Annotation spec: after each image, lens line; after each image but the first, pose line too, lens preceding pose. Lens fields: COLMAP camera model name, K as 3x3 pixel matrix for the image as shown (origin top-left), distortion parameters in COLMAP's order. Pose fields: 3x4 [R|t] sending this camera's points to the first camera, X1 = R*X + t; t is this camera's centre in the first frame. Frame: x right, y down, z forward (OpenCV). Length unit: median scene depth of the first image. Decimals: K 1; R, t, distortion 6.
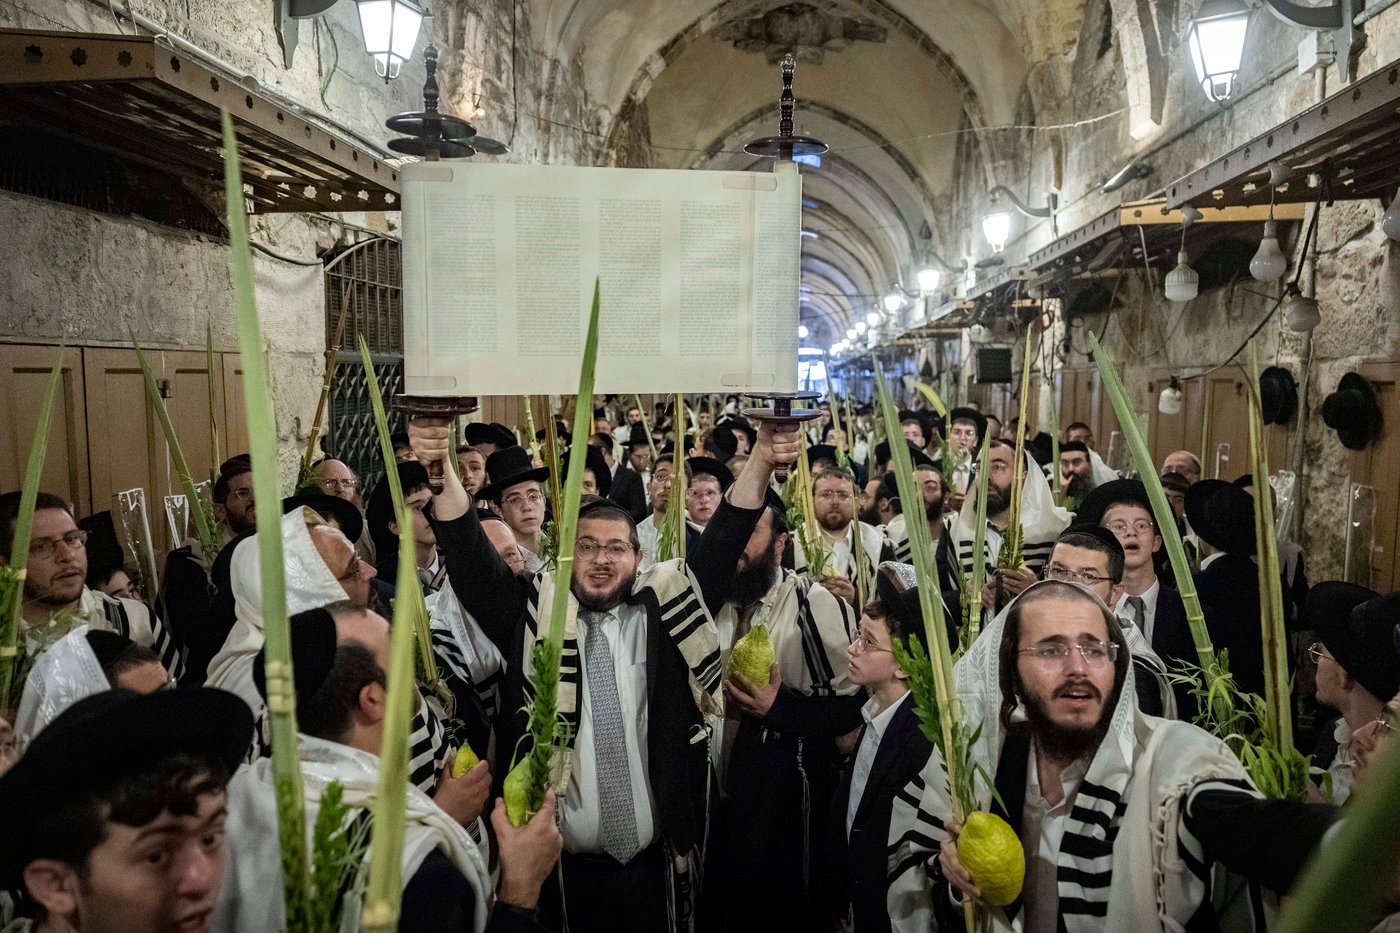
lens RADIAL K [[968.9, 0, 695.0], [0, 968.9, 468.4], [0, 0, 1]] dist [0.002672, -0.001639]
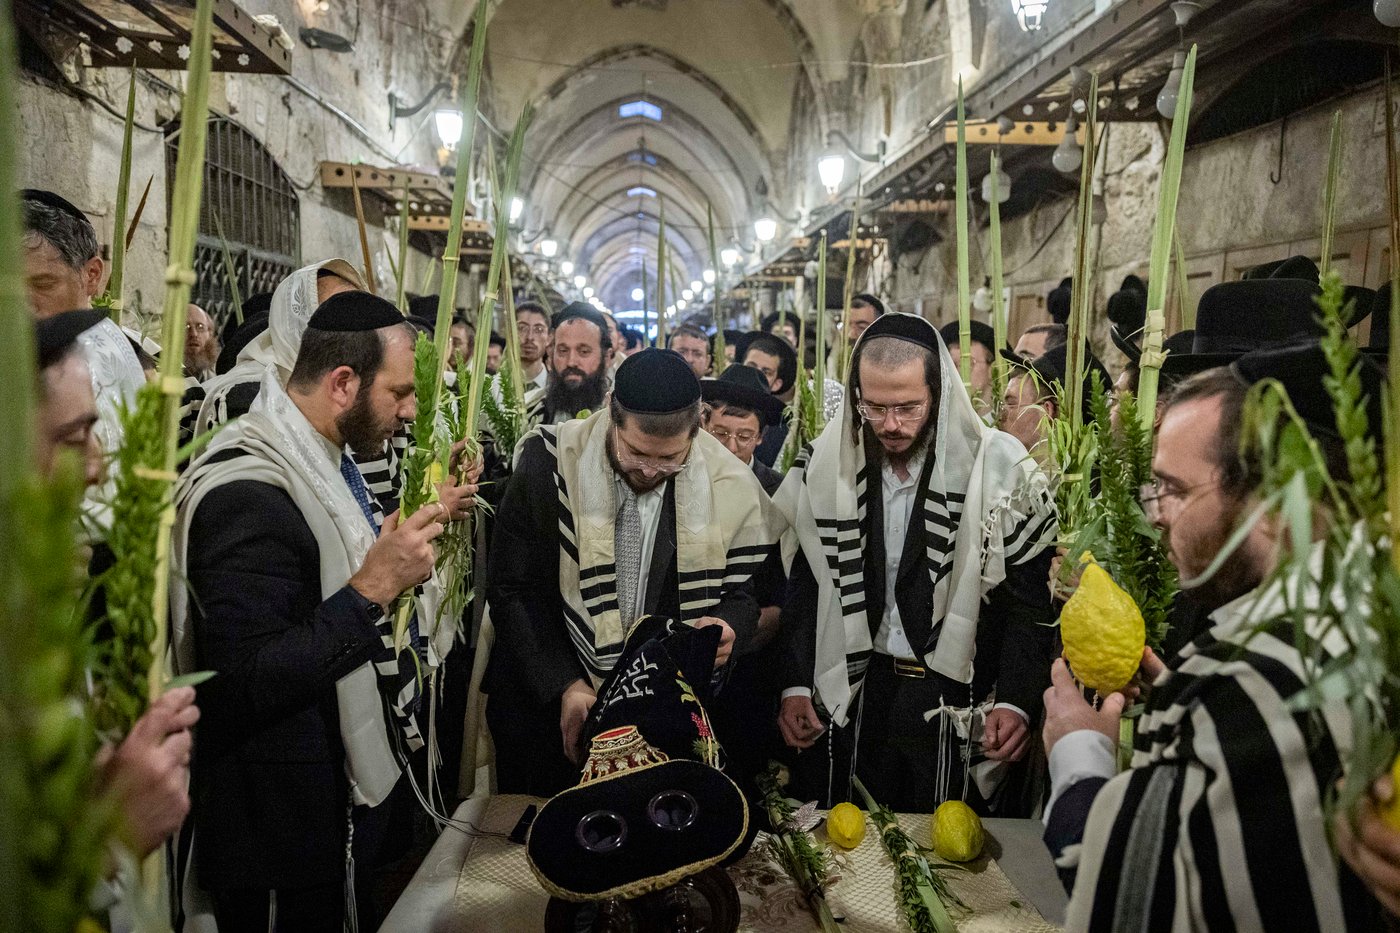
lens RADIAL K [[968.9, 0, 696.0], [0, 968.9, 479.6], [0, 0, 1]] dist [0.002672, -0.001639]
pose [[0.984594, 0.004674, 0.174794, -0.021771], [-0.011281, 0.999258, 0.036824, 0.063946], [-0.174492, -0.038229, 0.983916, -0.035649]]
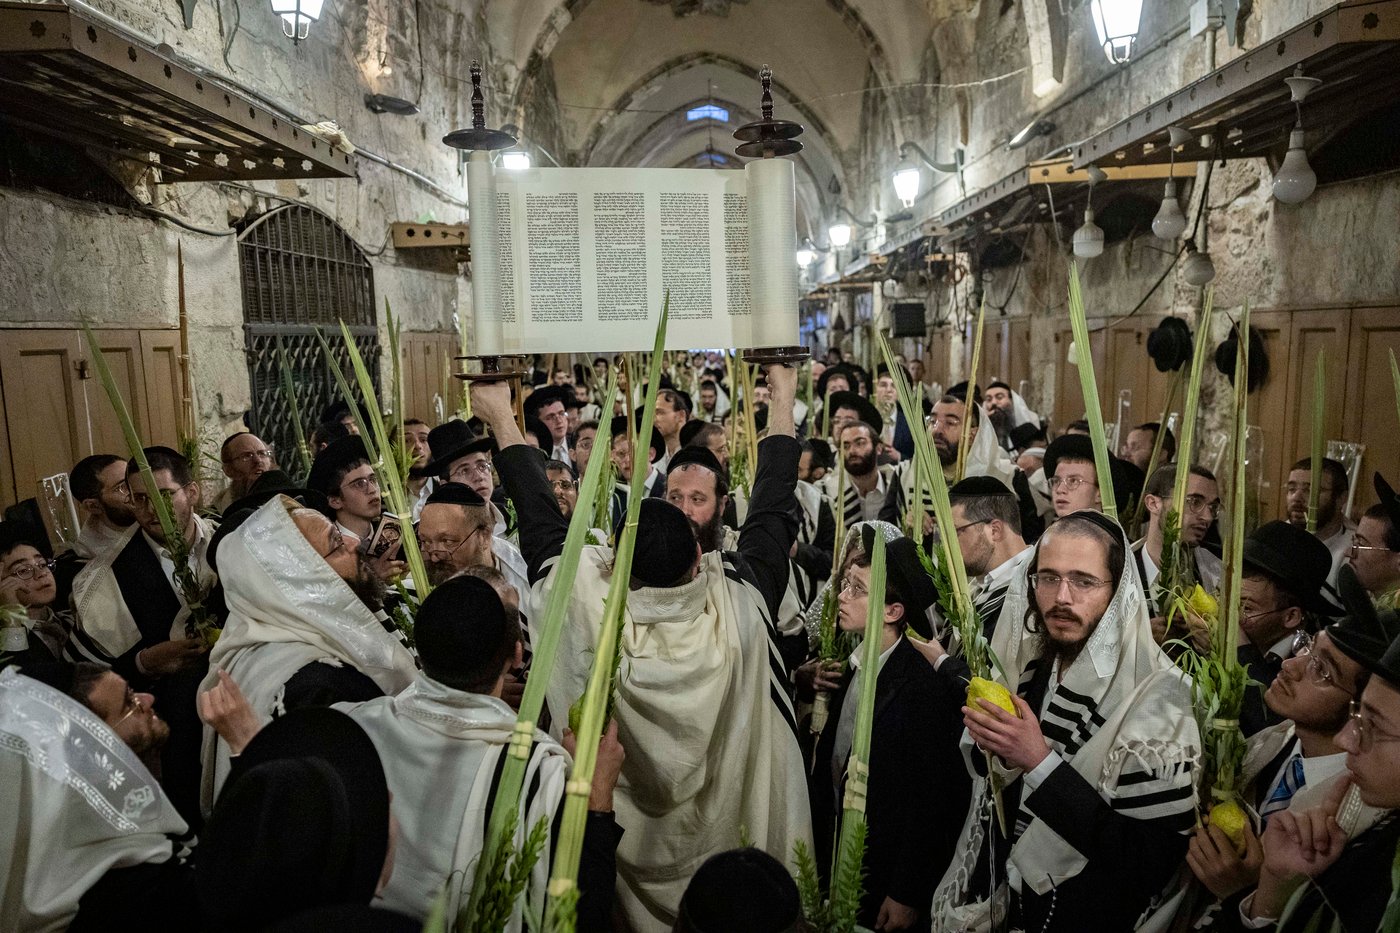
lens RADIAL K [[968.9, 0, 697.3], [0, 968.9, 473.2], [0, 0, 1]] dist [0.002672, -0.001639]
pose [[0.995151, -0.038979, 0.090311, -0.015331], [0.034495, 0.998118, 0.050701, -0.003655], [-0.092117, -0.047340, 0.994622, -0.012587]]
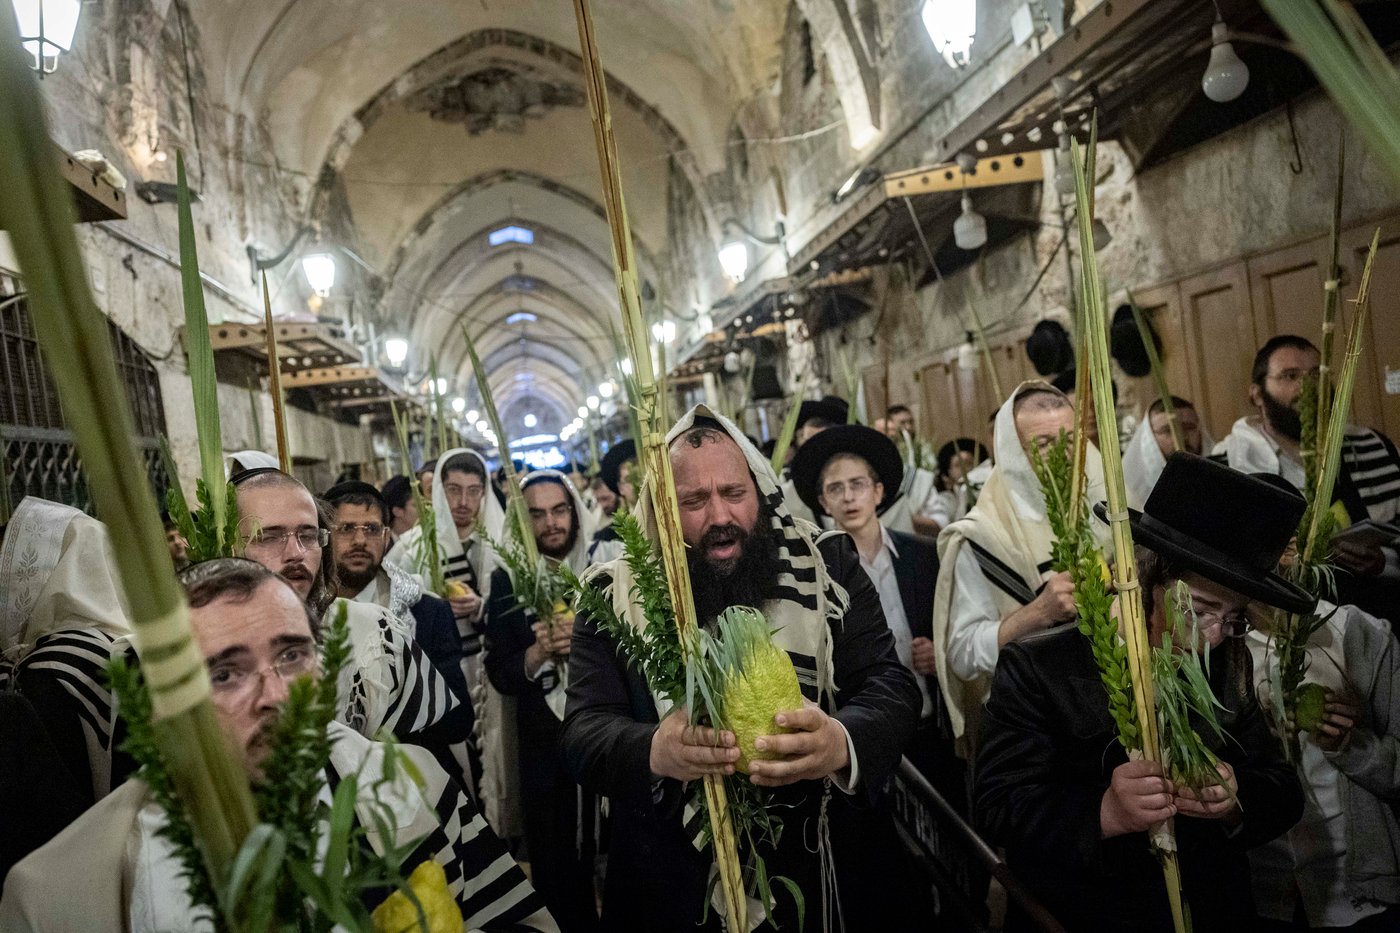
lens RADIAL K [[968.9, 0, 695.1], [0, 968.9, 475.3], [0, 0, 1]] dist [0.002672, -0.001639]
pose [[0.951197, -0.138136, 0.275940, -0.045465], [0.163009, 0.984193, -0.069222, 0.046510], [-0.262016, 0.110824, 0.958679, 0.080188]]
